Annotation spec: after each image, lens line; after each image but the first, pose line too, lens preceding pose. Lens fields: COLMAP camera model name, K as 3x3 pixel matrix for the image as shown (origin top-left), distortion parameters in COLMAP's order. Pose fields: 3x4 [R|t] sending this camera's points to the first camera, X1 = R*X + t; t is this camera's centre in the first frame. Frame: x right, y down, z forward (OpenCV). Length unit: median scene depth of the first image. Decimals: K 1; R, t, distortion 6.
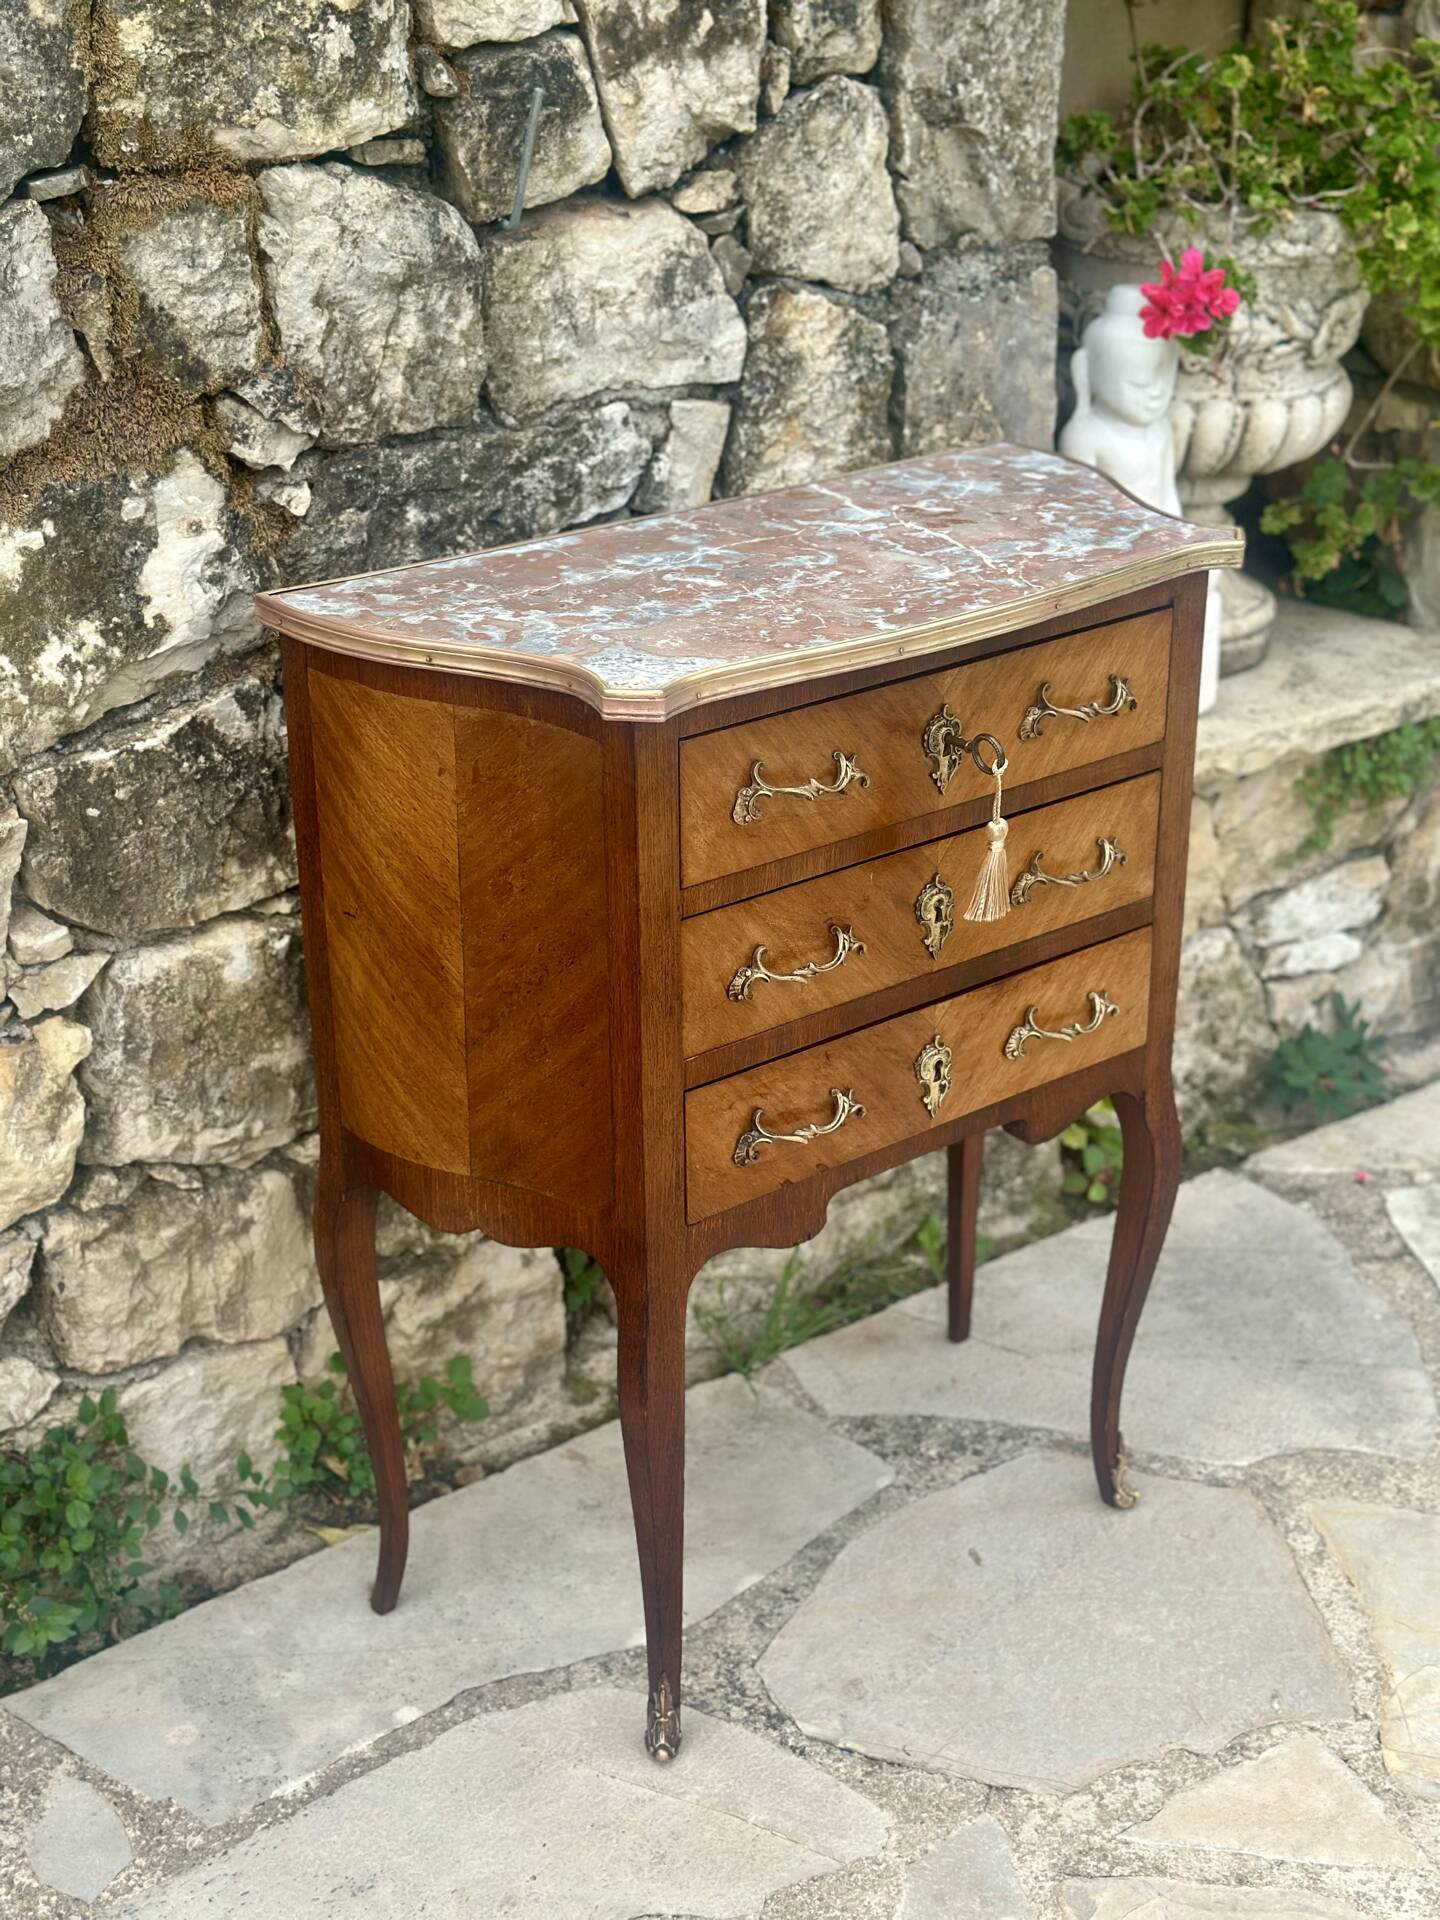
lens RADIAL K [[2667.2, 0, 714.2], [0, 2667.2, 989.7], [0, 0, 1]] dist [0.150007, 0.000000]
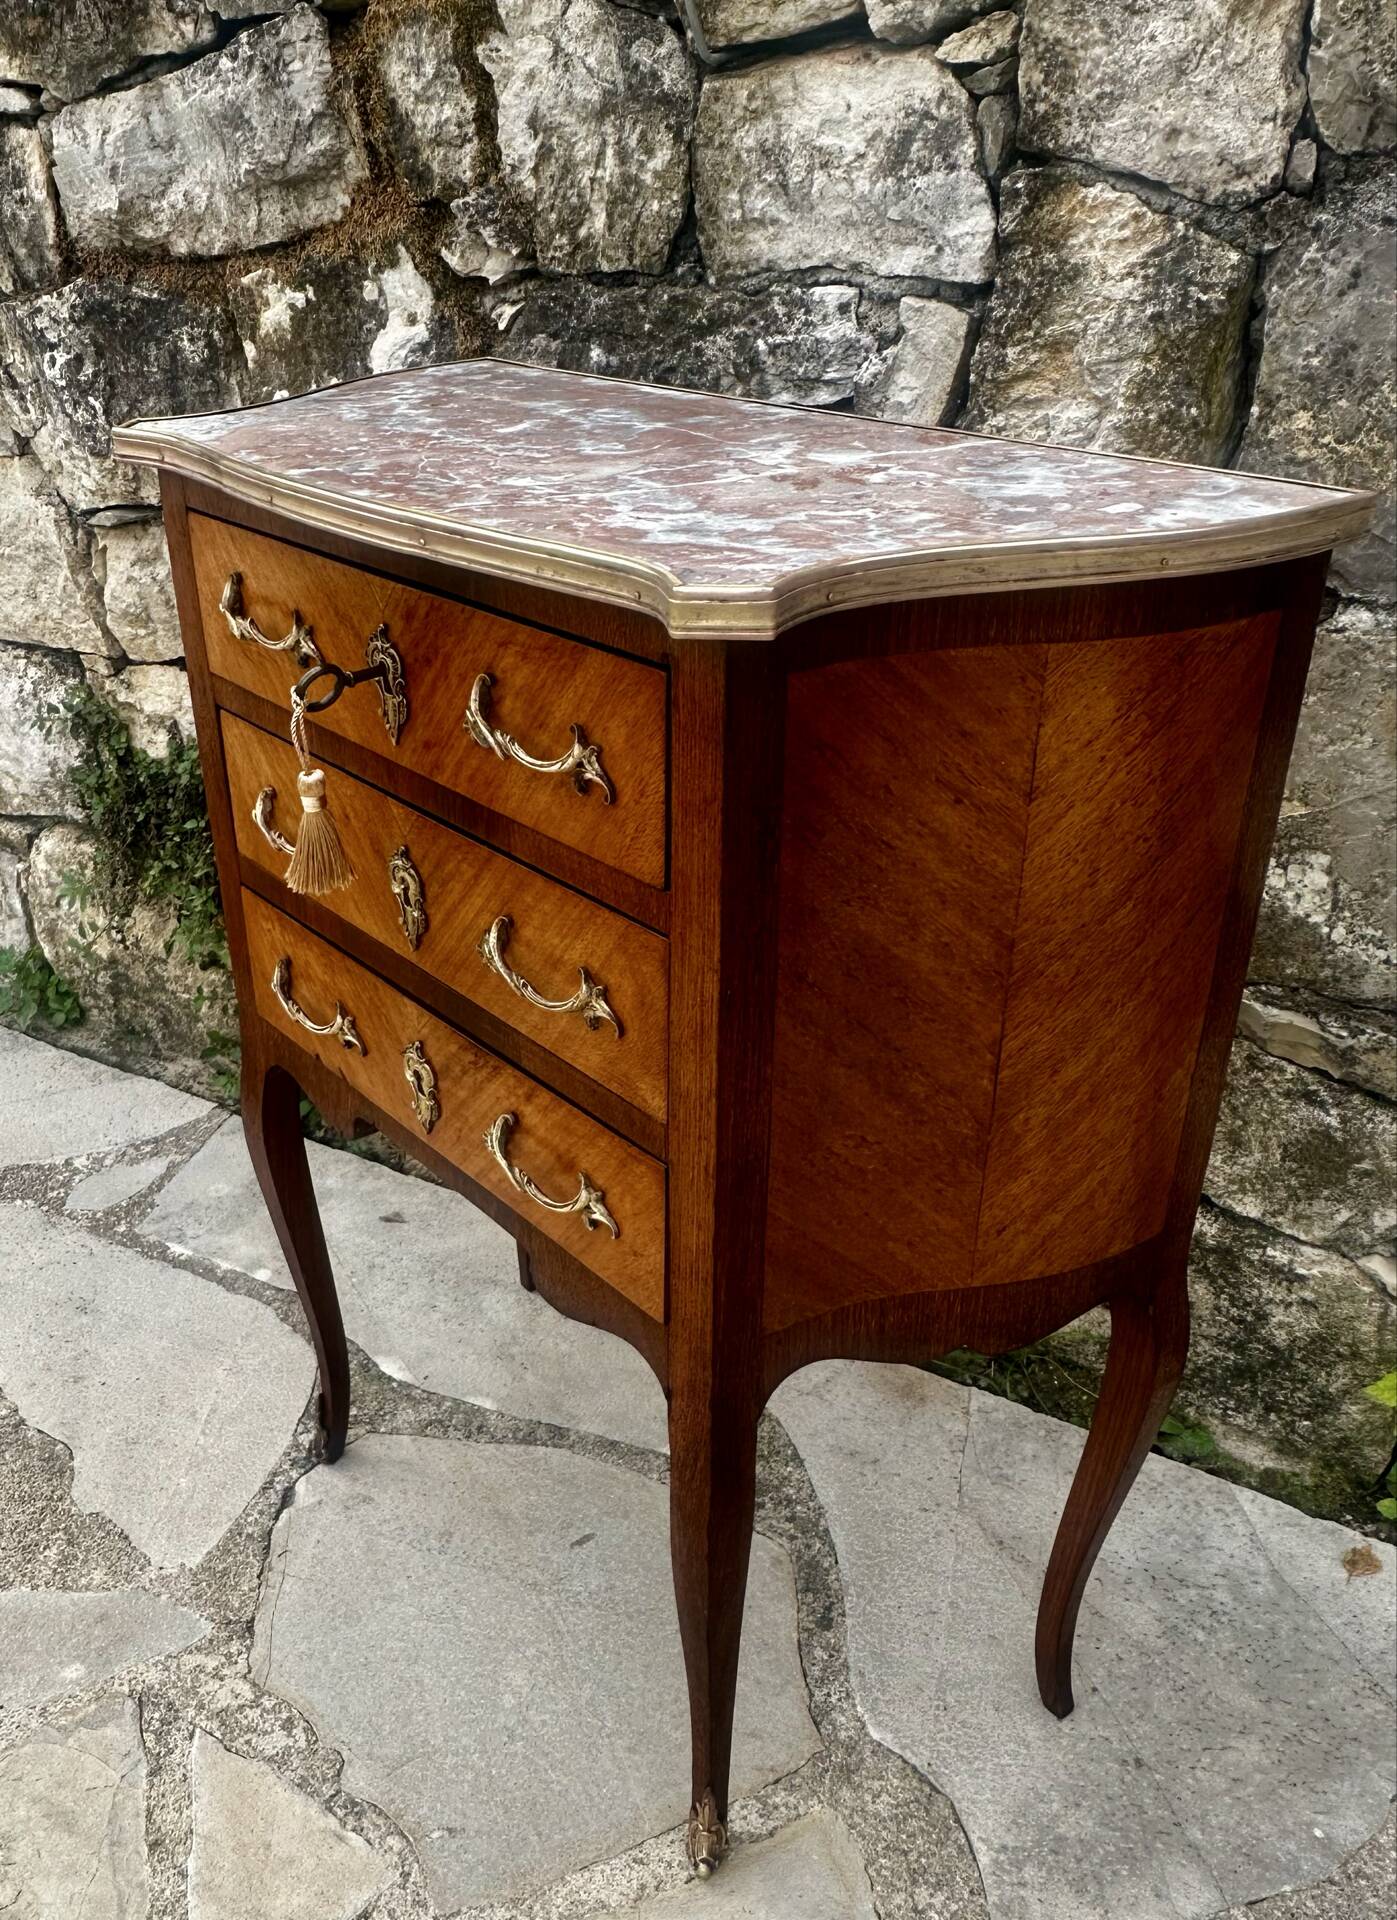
lens RADIAL K [[1629.0, 0, 580.1], [0, 1629.0, 1058.0], [0, 0, 1]] dist [-0.005036, 0.003765]
pose [[0.328198, 0.471063, -0.818771, 0.524388], [-0.374701, 0.860595, 0.344930, -0.151527], [0.867113, 0.193588, 0.458953, 0.727338]]
